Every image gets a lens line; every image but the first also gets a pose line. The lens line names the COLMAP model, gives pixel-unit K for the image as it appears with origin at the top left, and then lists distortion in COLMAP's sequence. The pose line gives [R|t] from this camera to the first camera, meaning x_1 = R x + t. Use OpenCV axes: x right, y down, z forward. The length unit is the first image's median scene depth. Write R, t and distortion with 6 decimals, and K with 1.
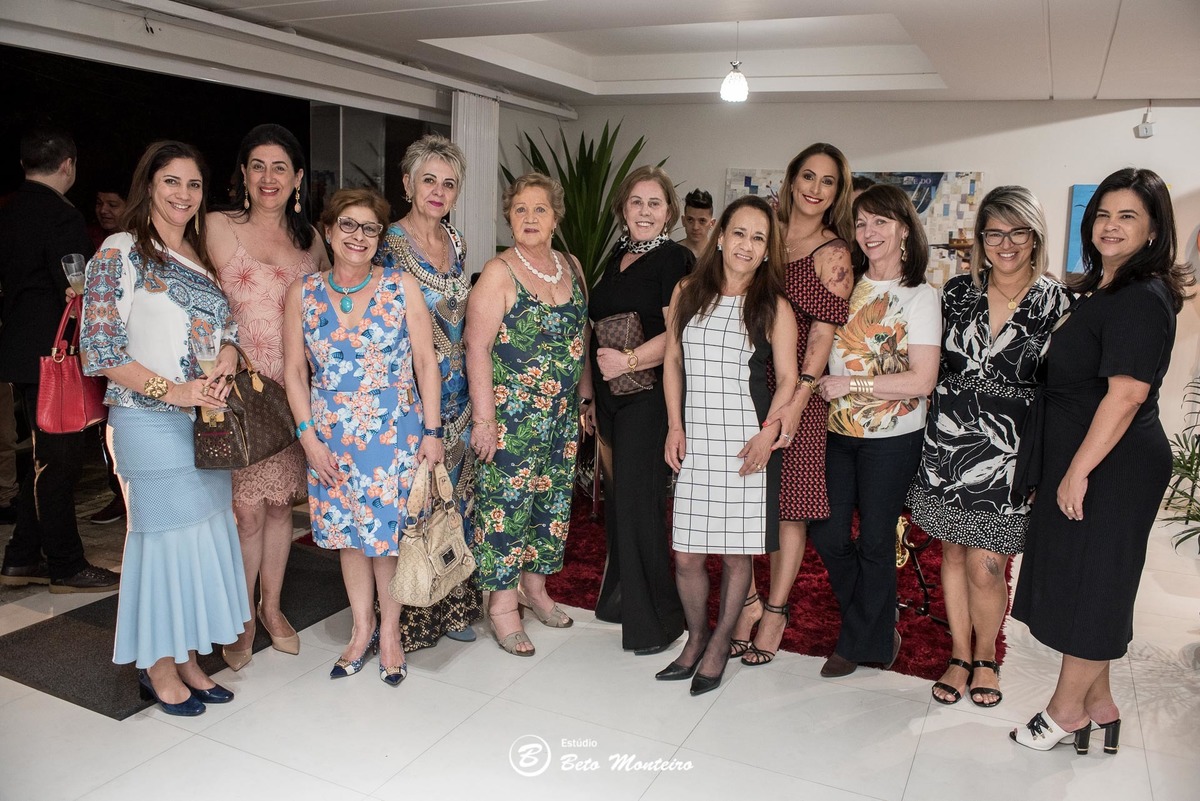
lens RADIAL K [[972.5, 0, 645.9], [0, 972.5, 381.7], [0, 0, 1]] dist [-0.017529, 0.016474]
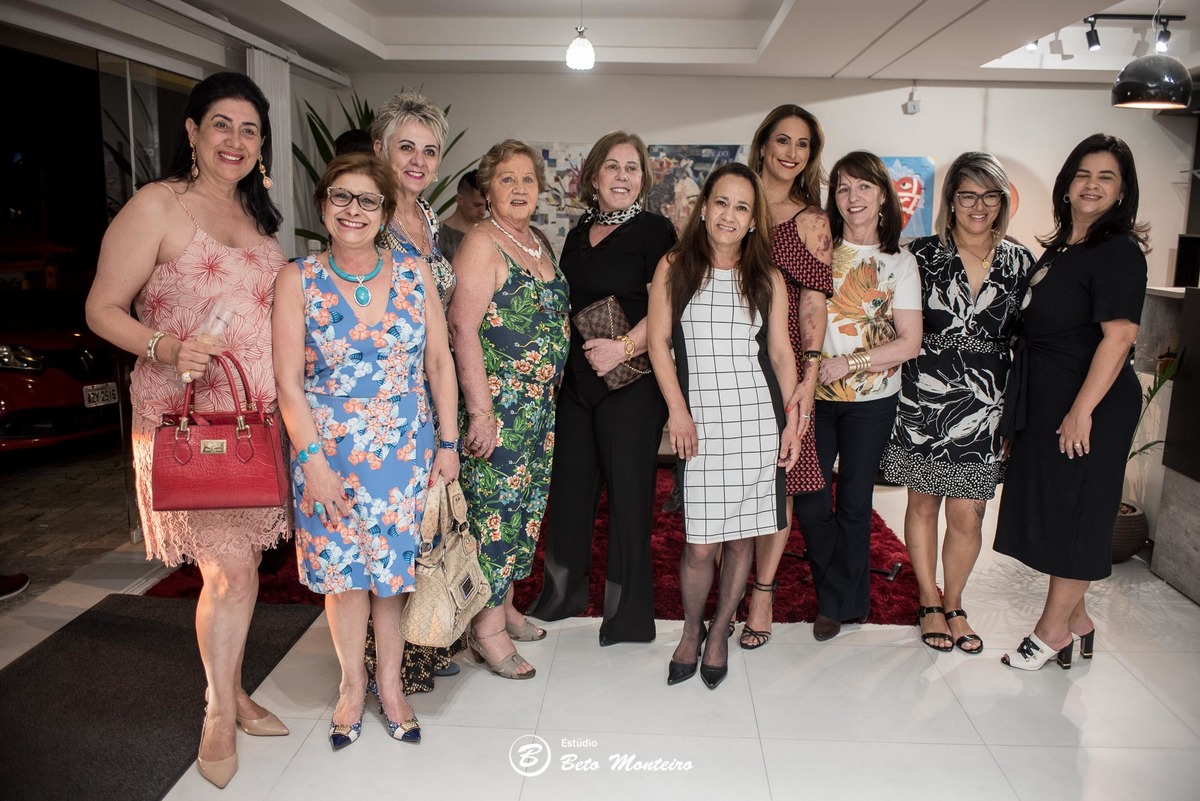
lens RADIAL K [[972.5, 0, 601.9], [0, 972.5, 356.0], [0, 0, 1]] dist [-0.017529, 0.016474]
pose [[0.939652, -0.068683, 0.335167, -0.369087], [0.070830, 0.997471, 0.005829, -0.015426], [-0.334720, 0.018263, 0.942141, 0.148891]]
